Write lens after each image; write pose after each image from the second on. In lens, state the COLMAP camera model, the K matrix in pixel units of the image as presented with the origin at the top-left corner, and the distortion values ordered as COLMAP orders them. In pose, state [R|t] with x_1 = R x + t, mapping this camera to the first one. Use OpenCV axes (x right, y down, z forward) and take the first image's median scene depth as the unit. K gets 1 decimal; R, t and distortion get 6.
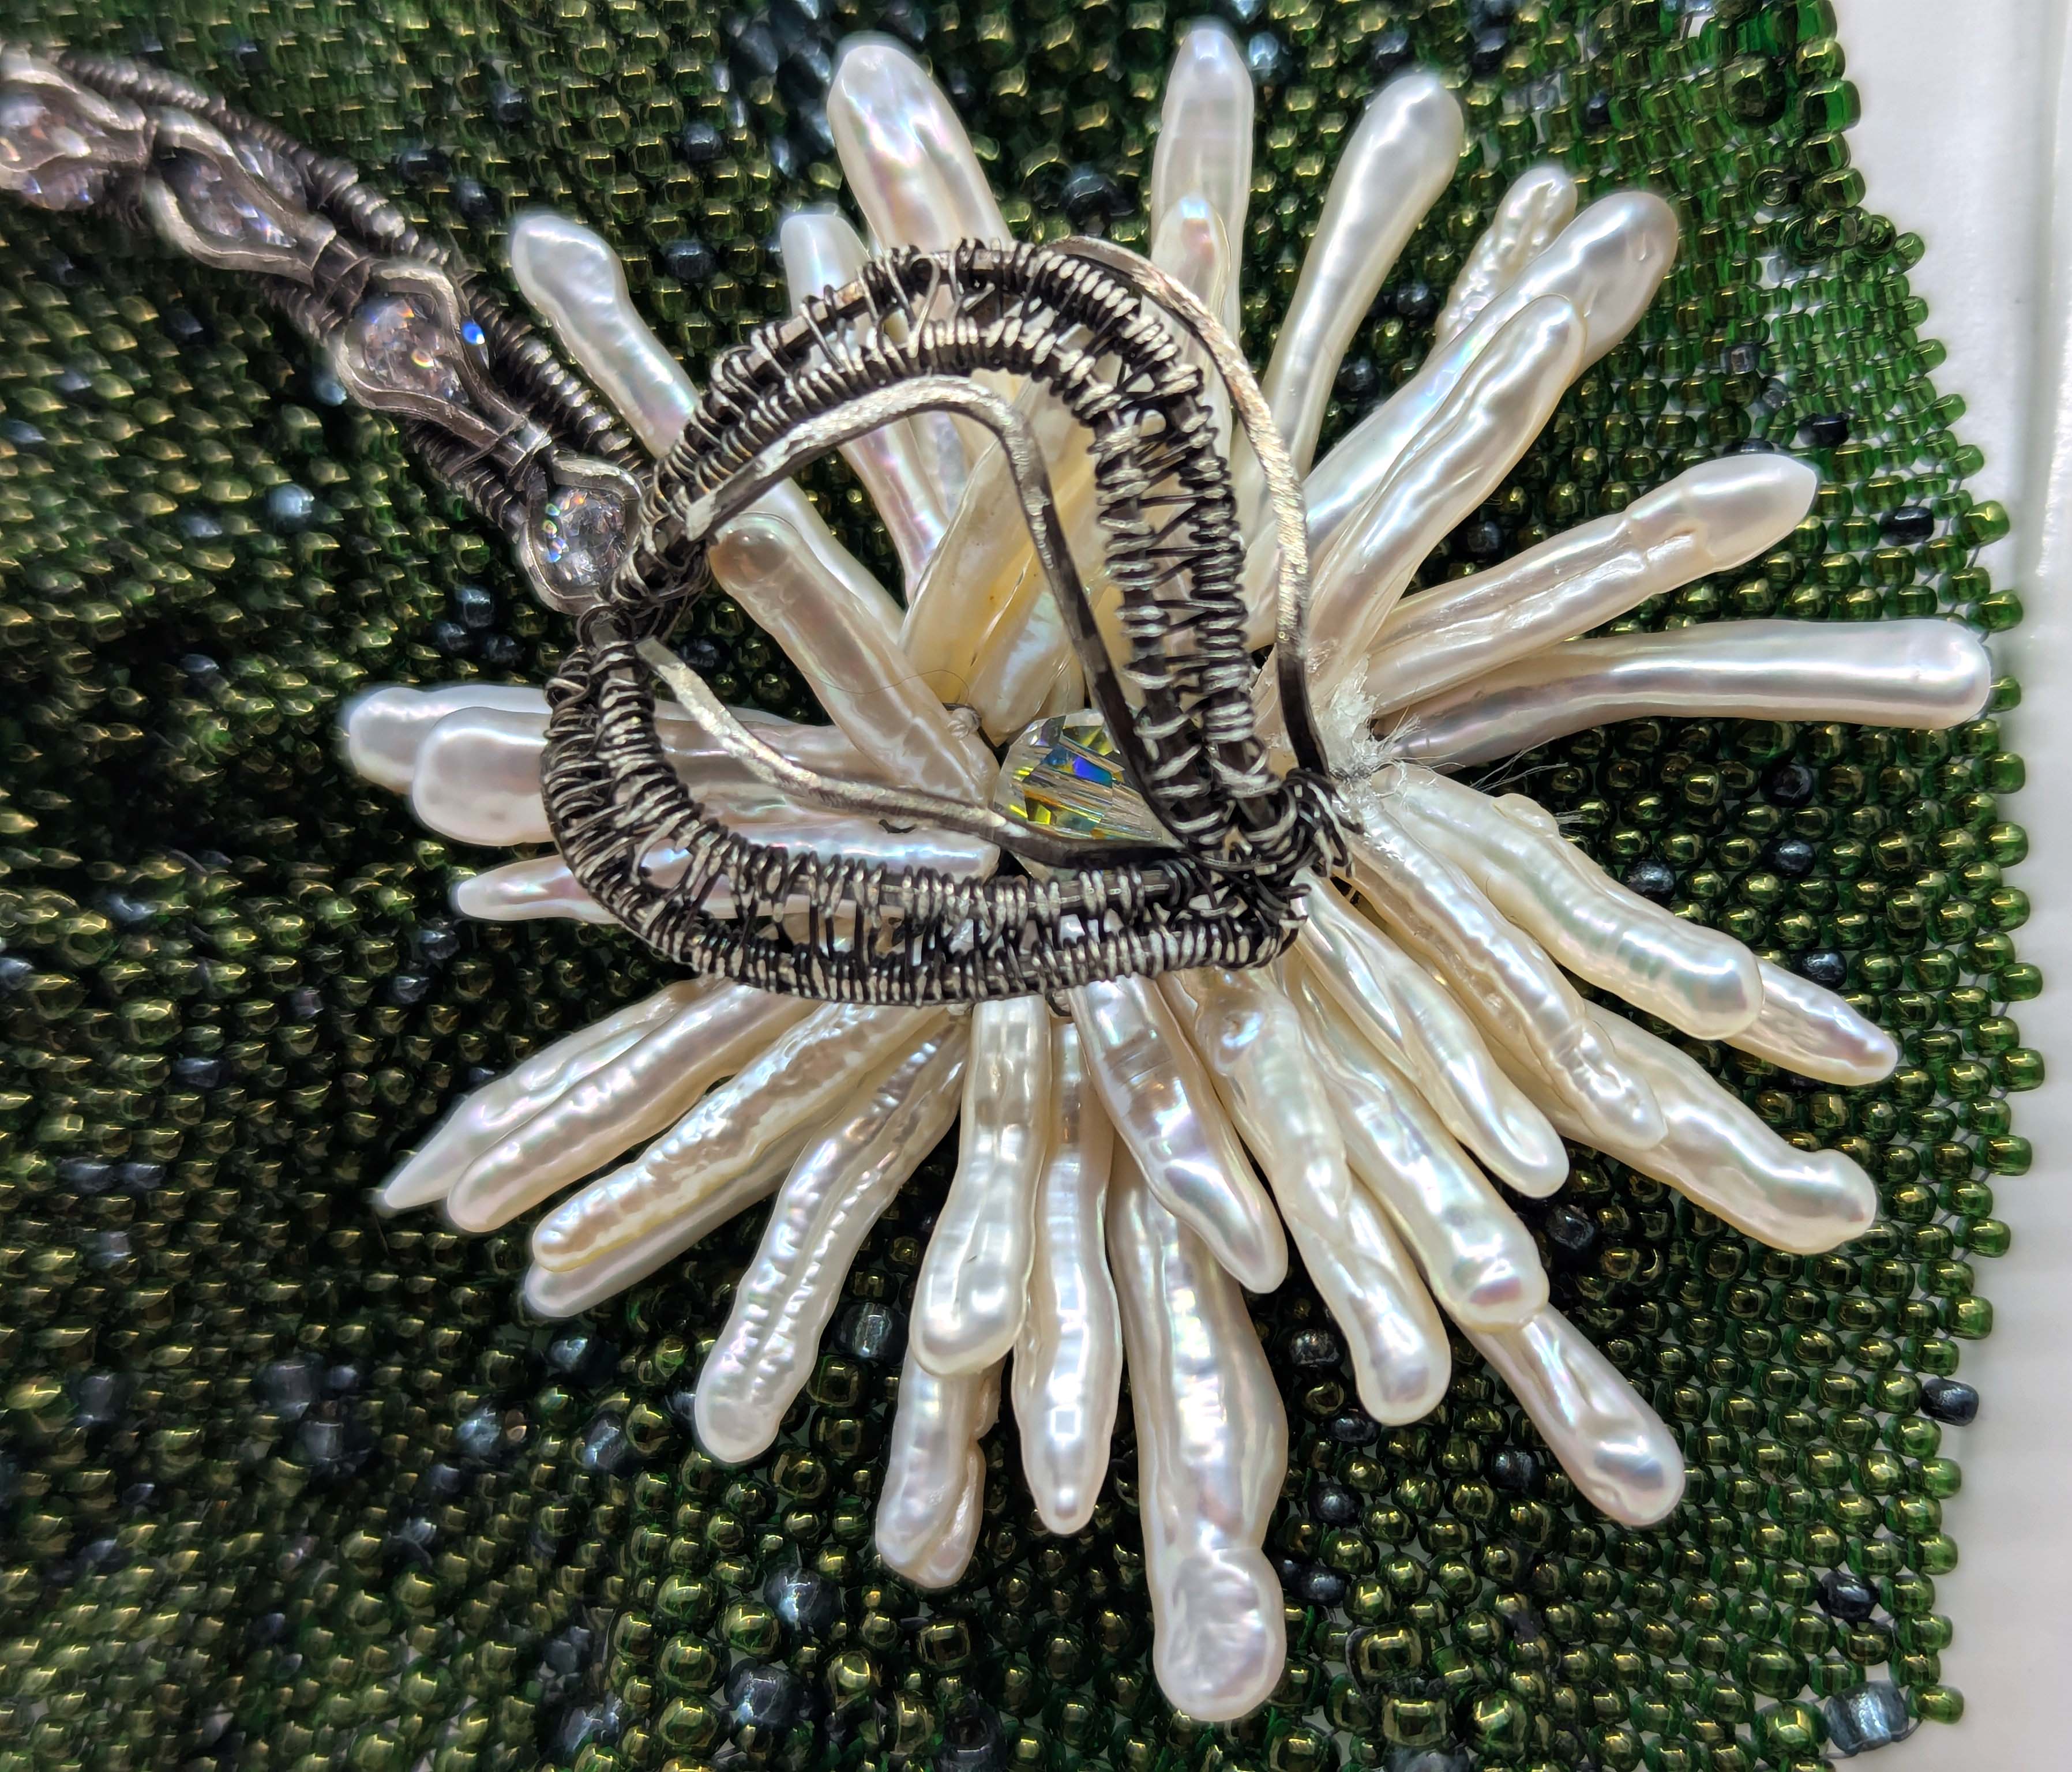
lens RADIAL K [[3765.3, 0, 1220.3], [0, 3765.3, 837.3], [0, 0, 1]] dist [-0.088543, 0.000000]
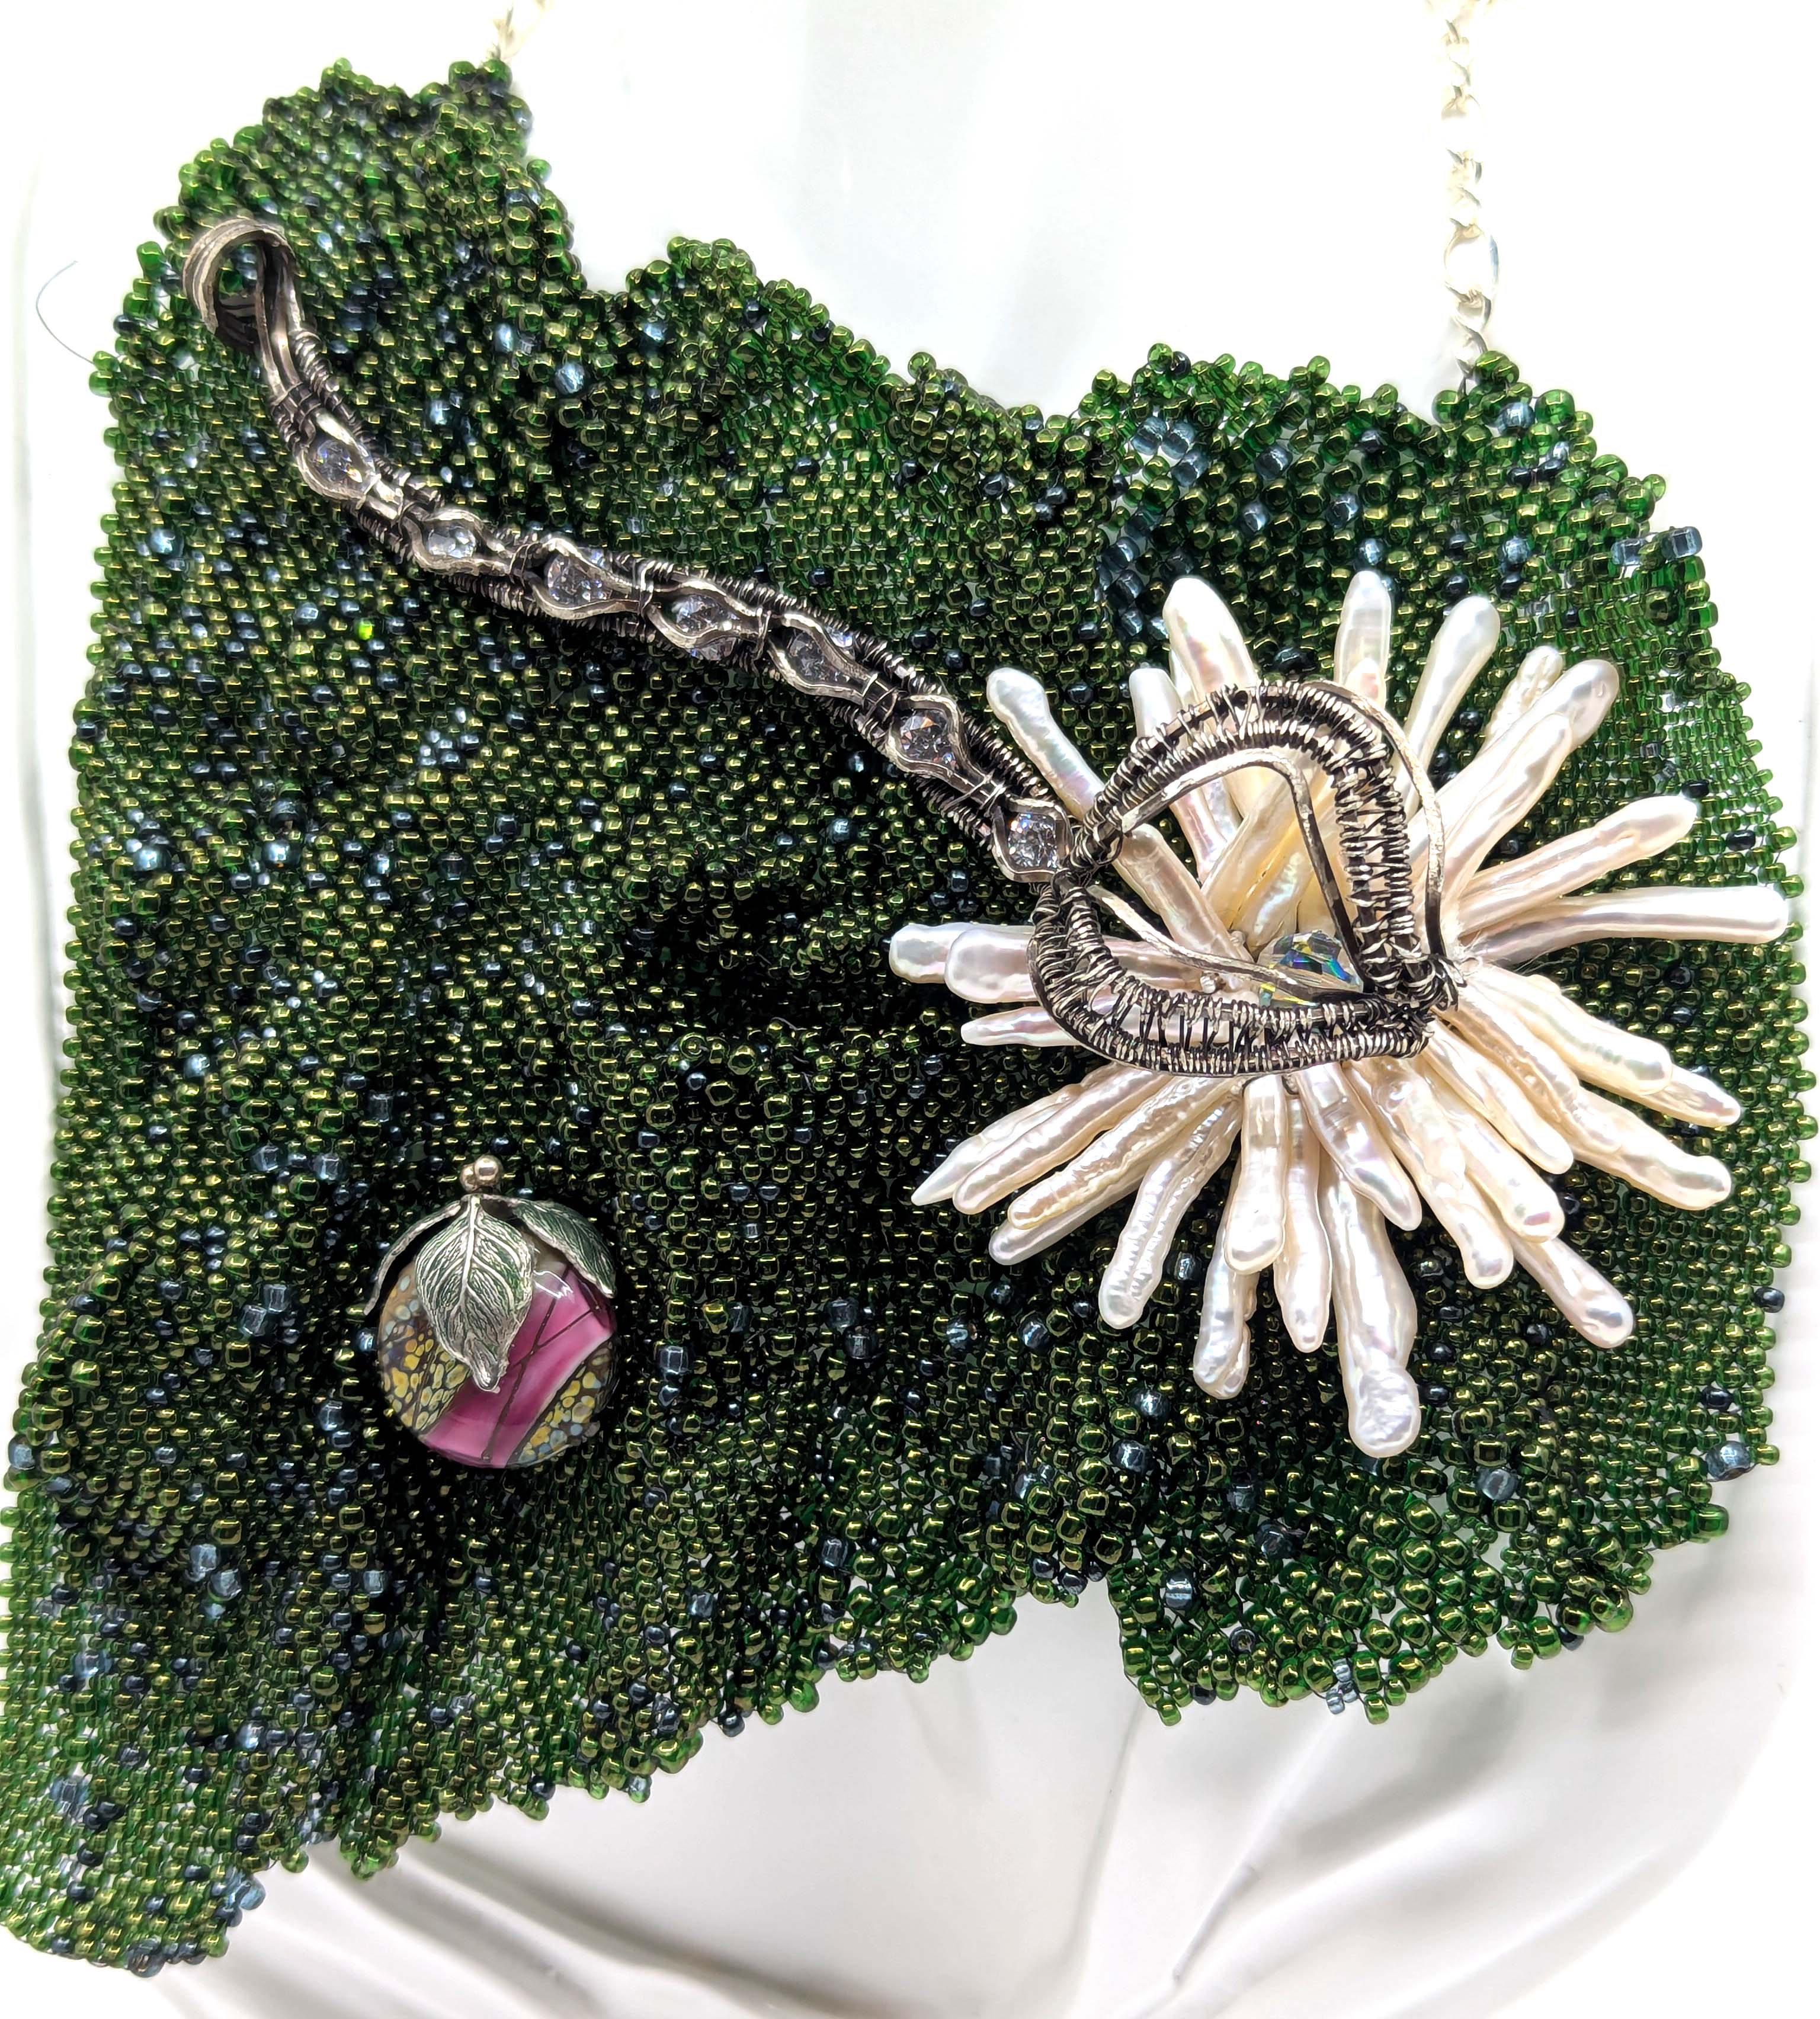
lens RADIAL K [[3788.6, 0, 990.7], [0, 3788.6, 1077.0], [0, 0, 1]] dist [-0.027712, 0.000000]
pose [[0.999963, 0.007124, 0.004796, -0.199671], [-0.006802, 0.997917, -0.064156, 0.159472], [-0.005243, 0.064121, 0.997928, -0.873530]]
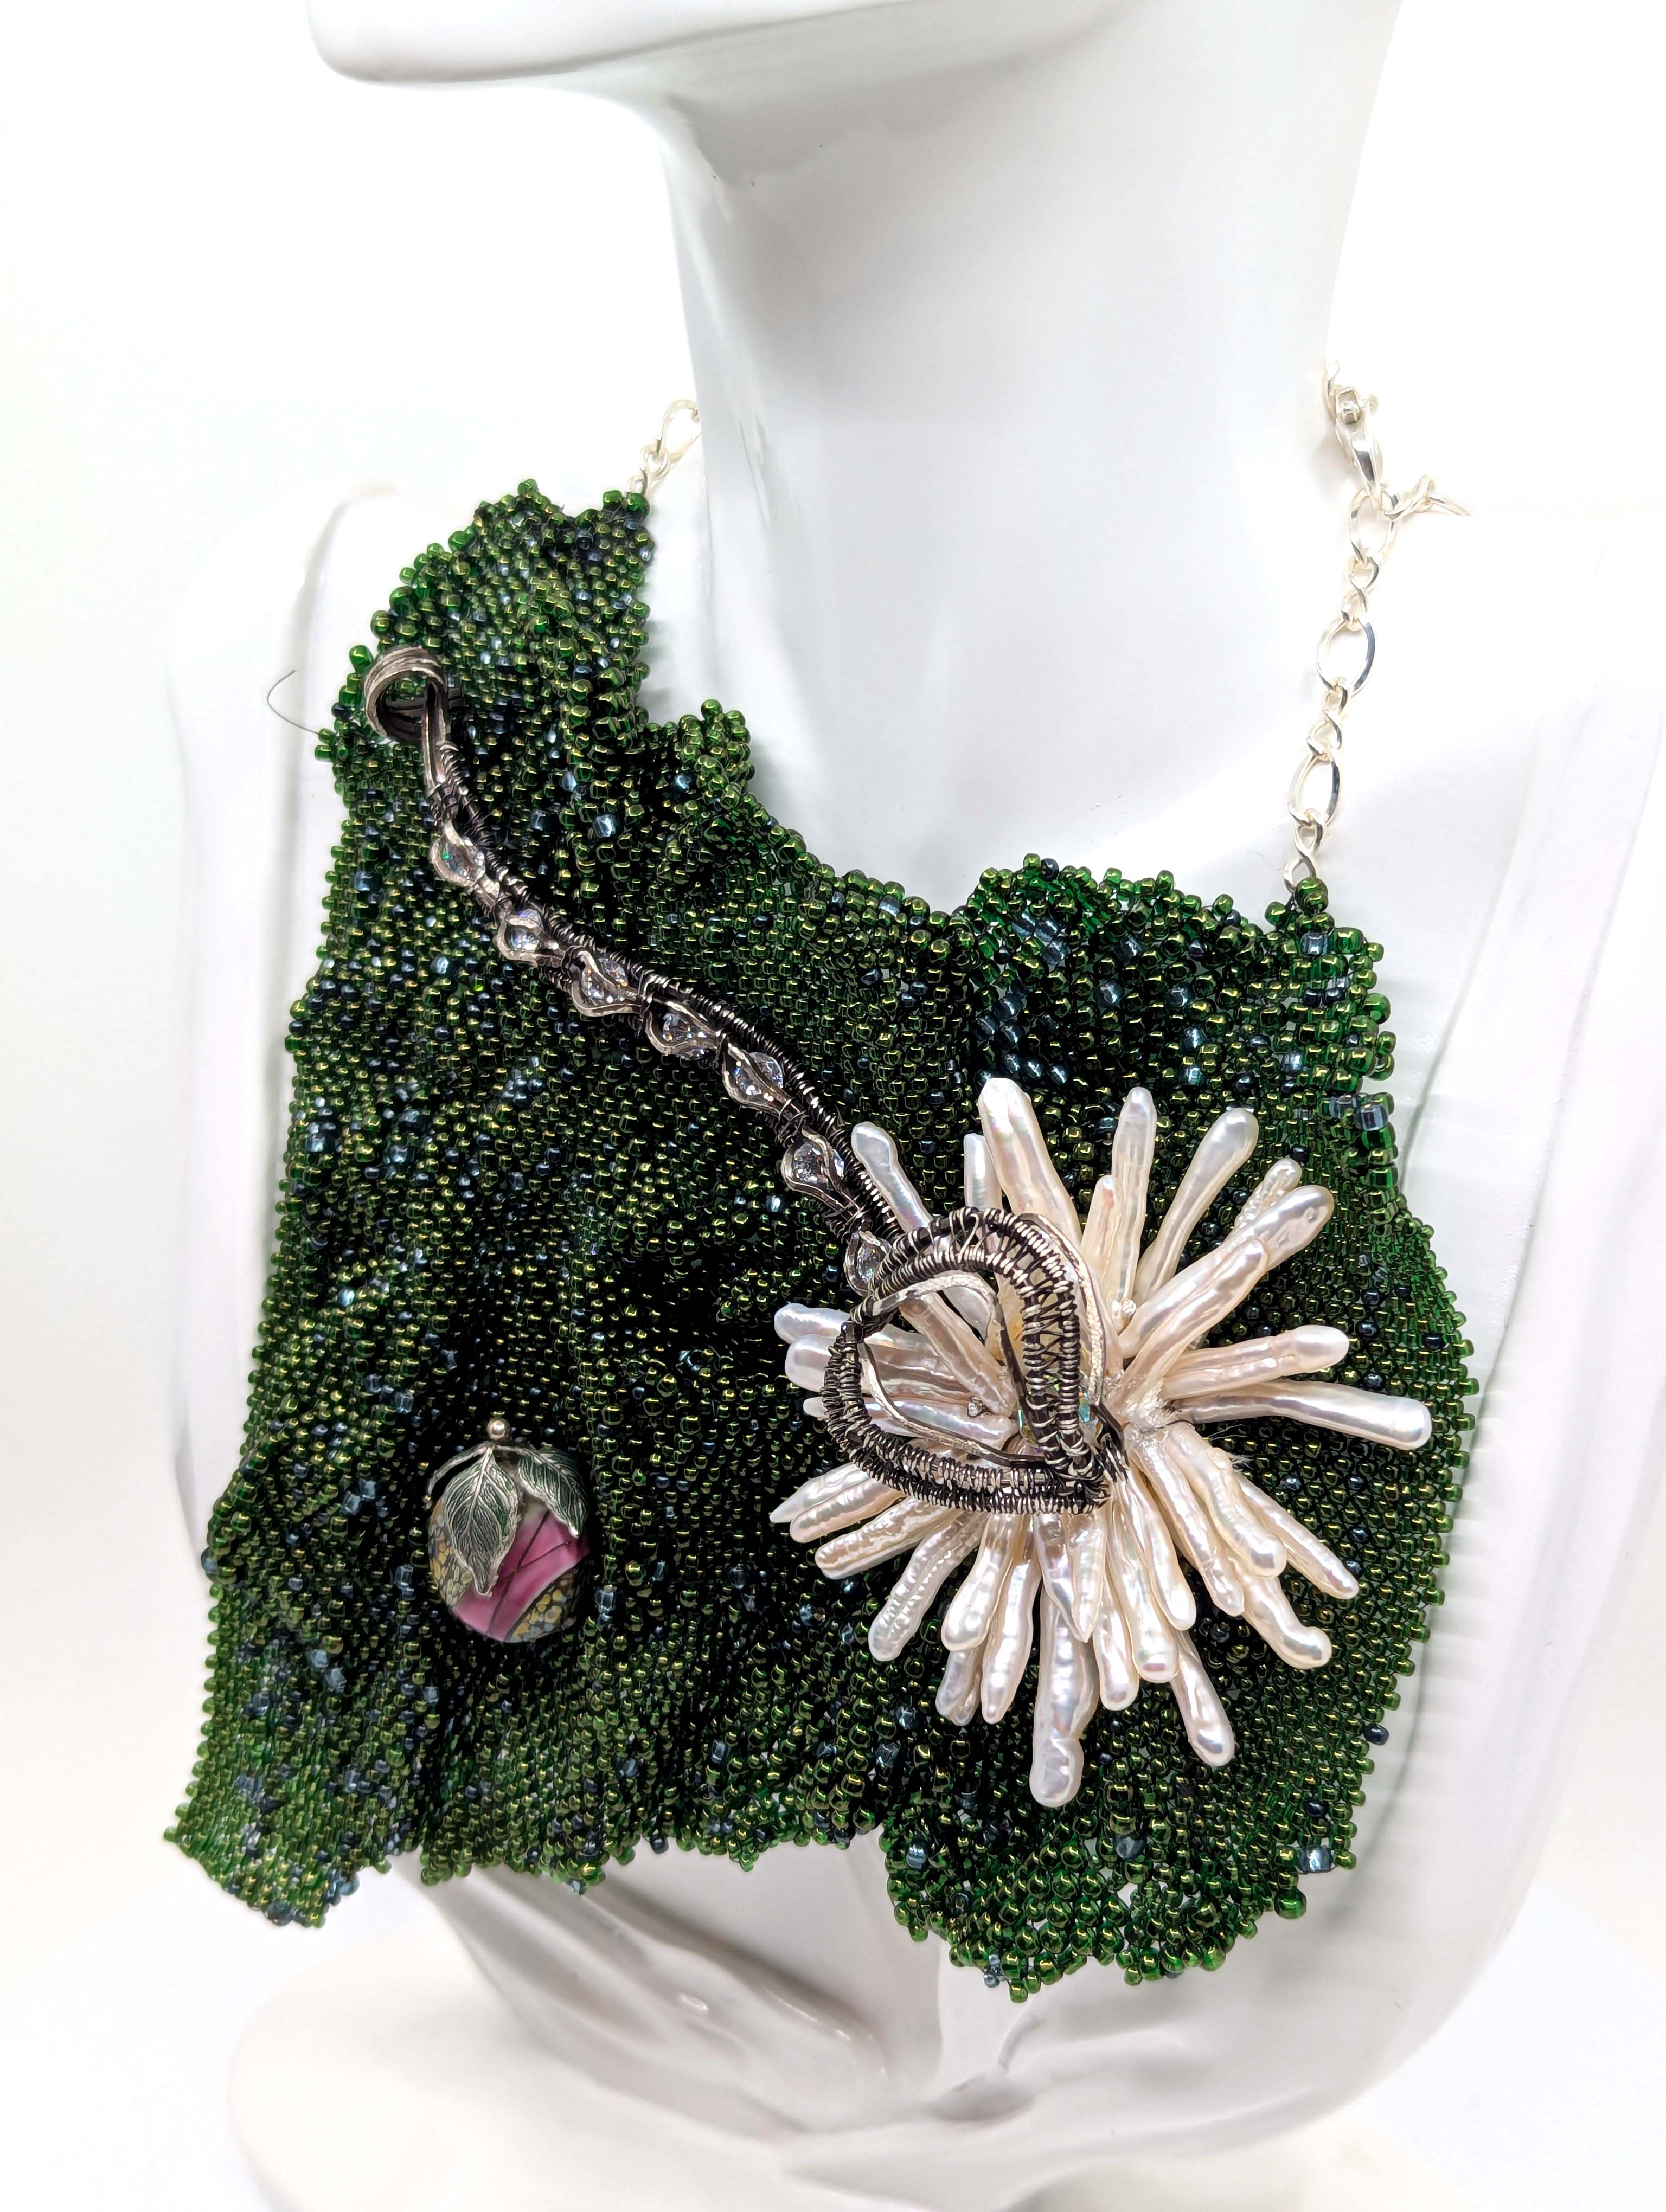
lens RADIAL K [[3445.7, 0, 825.4], [0, 3445.7, 1121.4], [0, 0, 1]] dist [0.020891, 0.000000]
pose [[0.928578, 0.131768, -0.346959, 0.552670], [-0.081231, 0.984343, 0.156431, -0.512314], [0.362139, -0.117074, 0.924743, -1.017314]]
